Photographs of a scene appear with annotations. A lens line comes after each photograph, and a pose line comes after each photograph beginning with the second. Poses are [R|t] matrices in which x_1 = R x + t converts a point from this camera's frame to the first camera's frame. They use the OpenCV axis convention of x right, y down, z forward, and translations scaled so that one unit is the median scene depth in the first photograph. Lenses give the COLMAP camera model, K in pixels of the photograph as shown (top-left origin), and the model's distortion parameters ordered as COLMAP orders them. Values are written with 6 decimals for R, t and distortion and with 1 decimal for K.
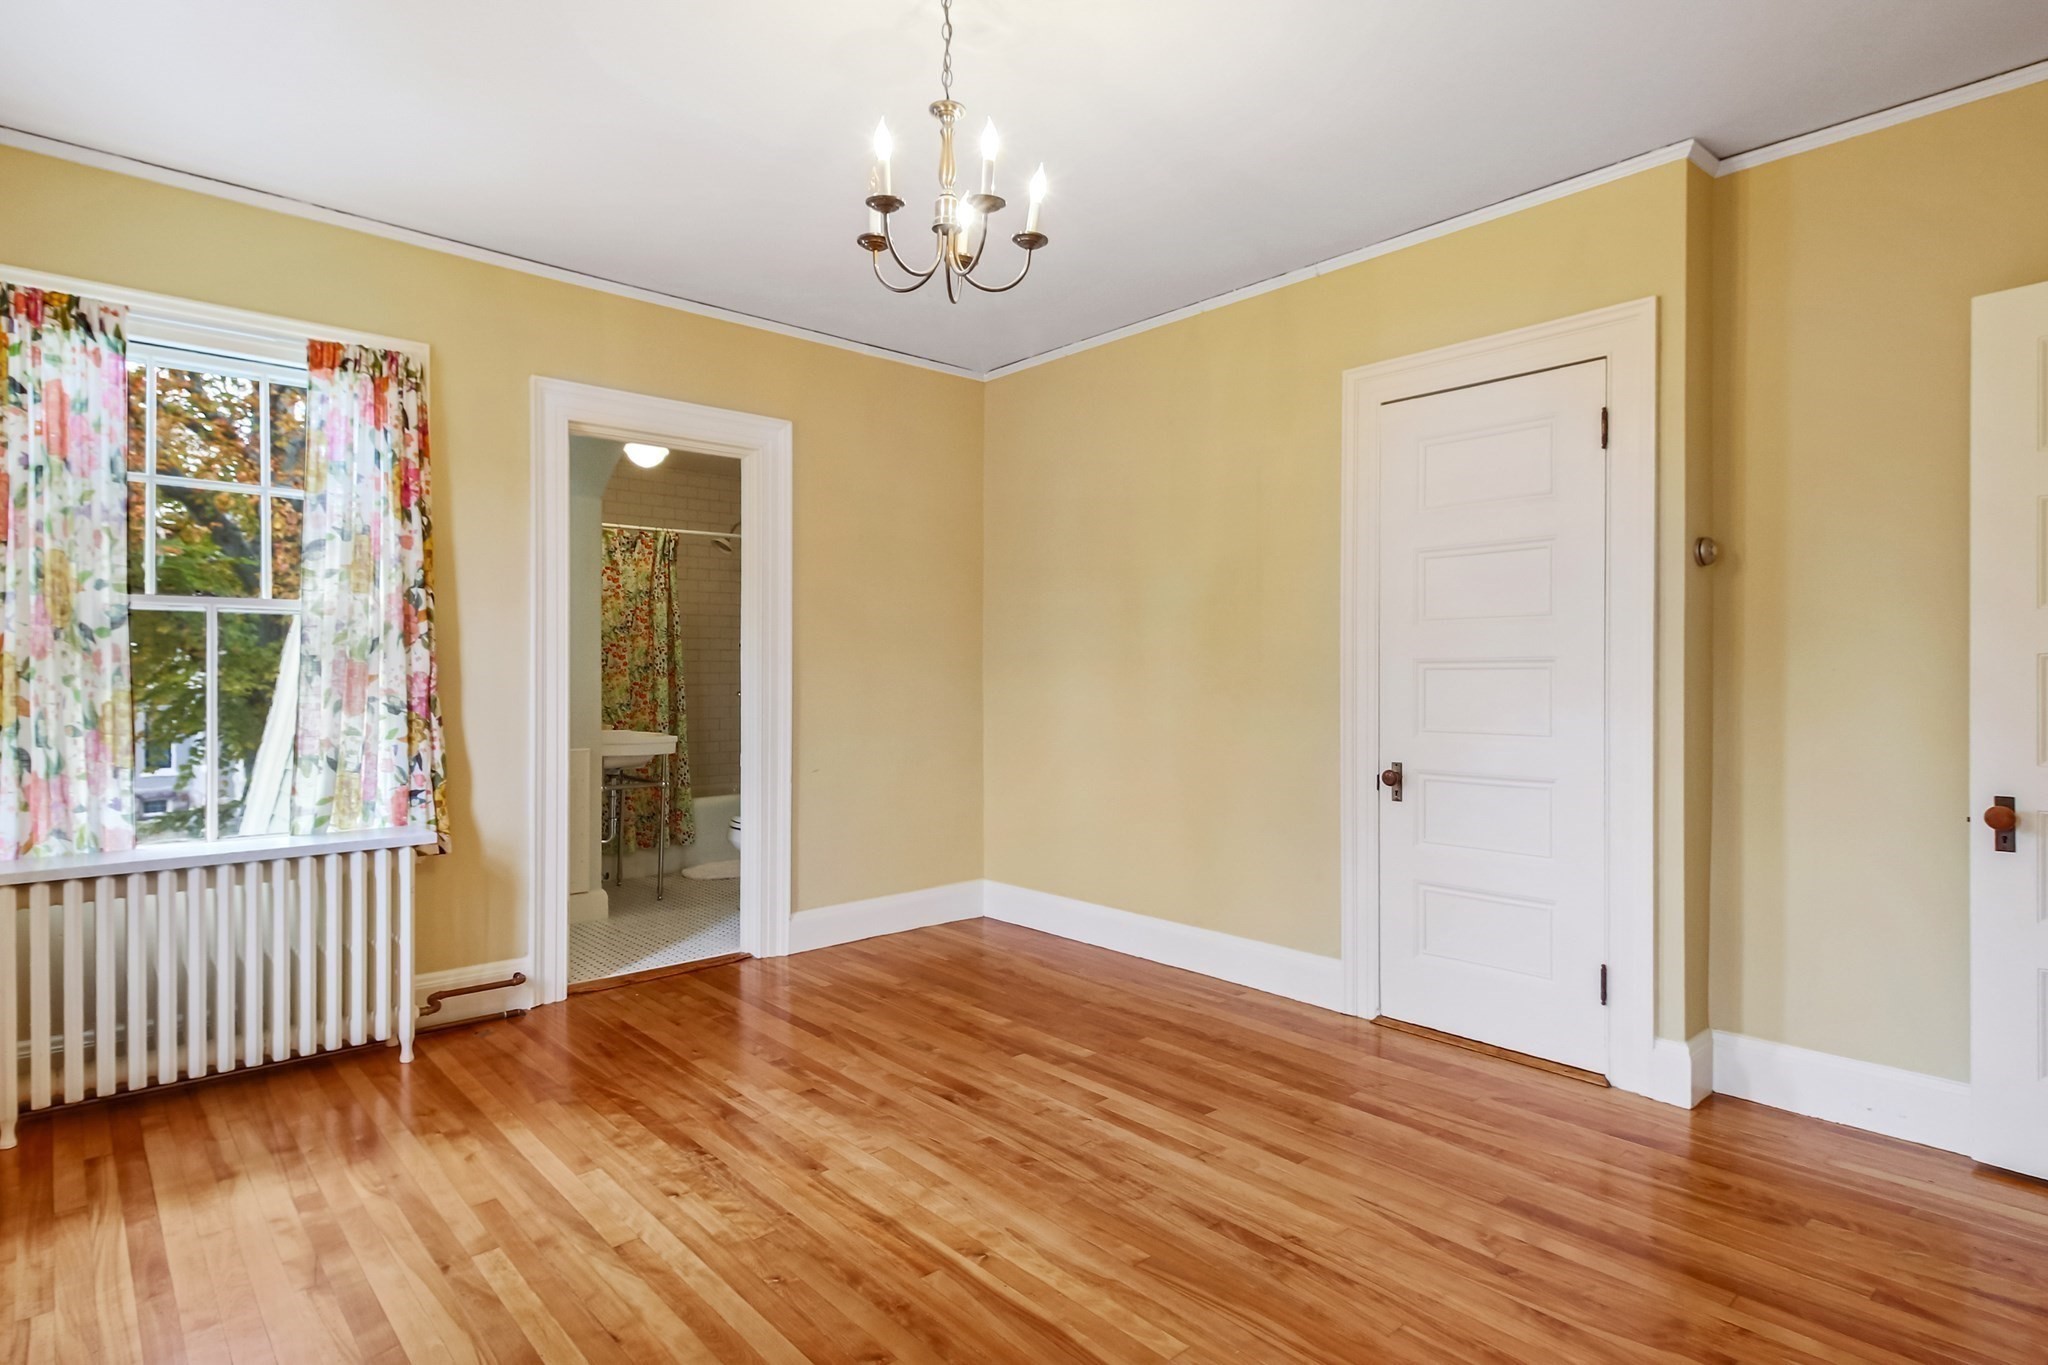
lens RADIAL K [[1044.6, 0, 1024.3], [0, 1044.6, 686.9], [0, 0, 1]] dist [0.014200, -0.010269]
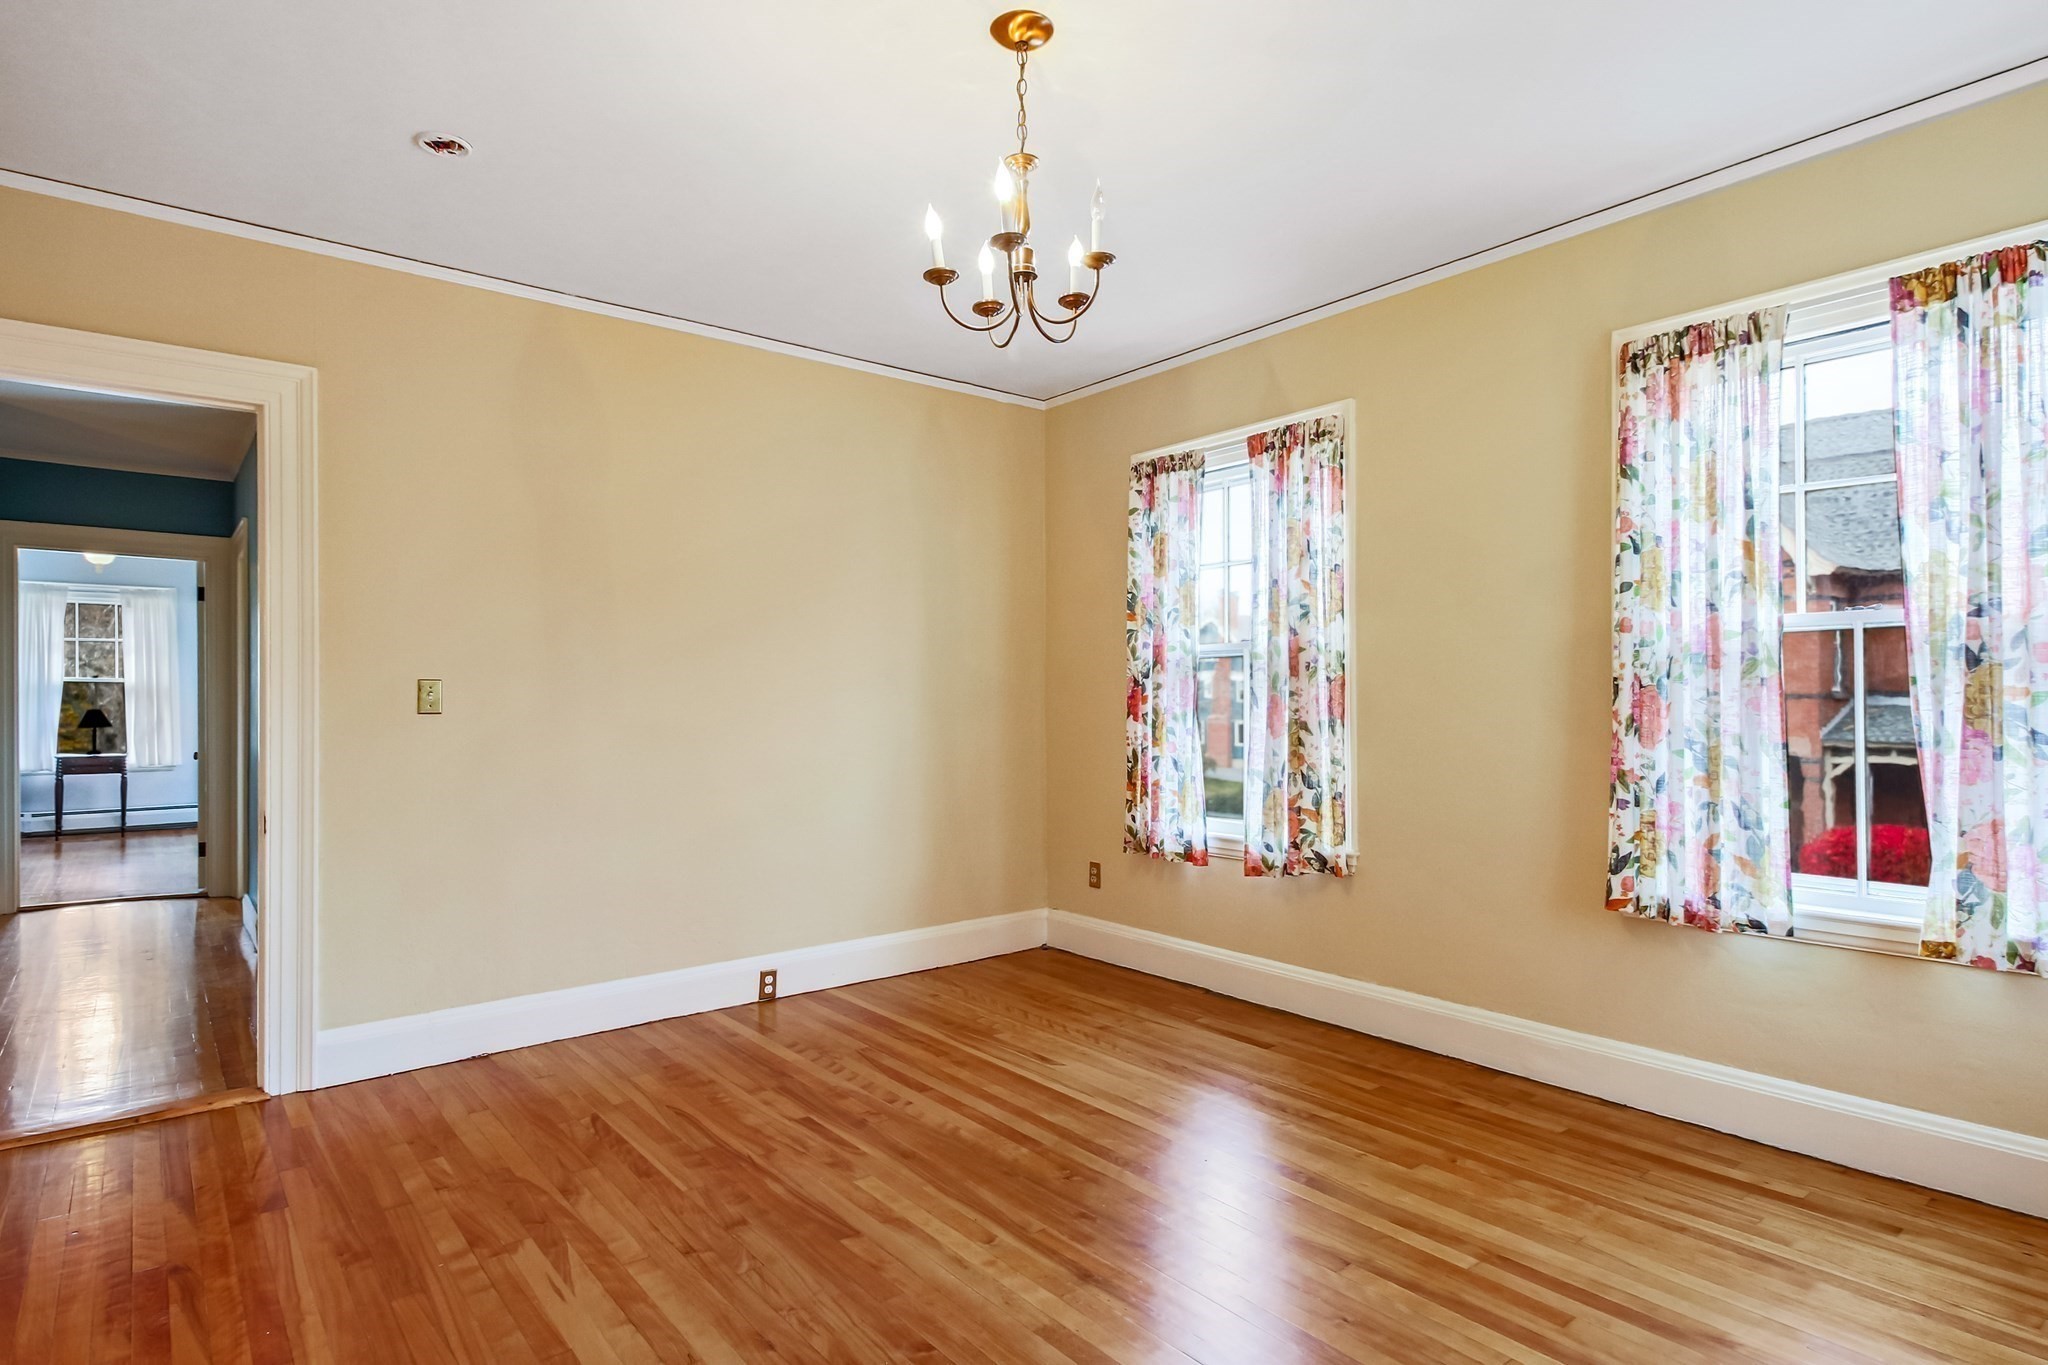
lens RADIAL K [[1044.6, 0, 1029.0], [0, 1044.6, 693.6], [0, 0, 1]] dist [0.014200, -0.010269]
pose [[-0.998496, 0.004495, 0.054644, -0.114743], [0.004263, 0.999981, -0.004359, -0.013602], [-0.054663, -0.004119, -0.998496, 1.745388]]
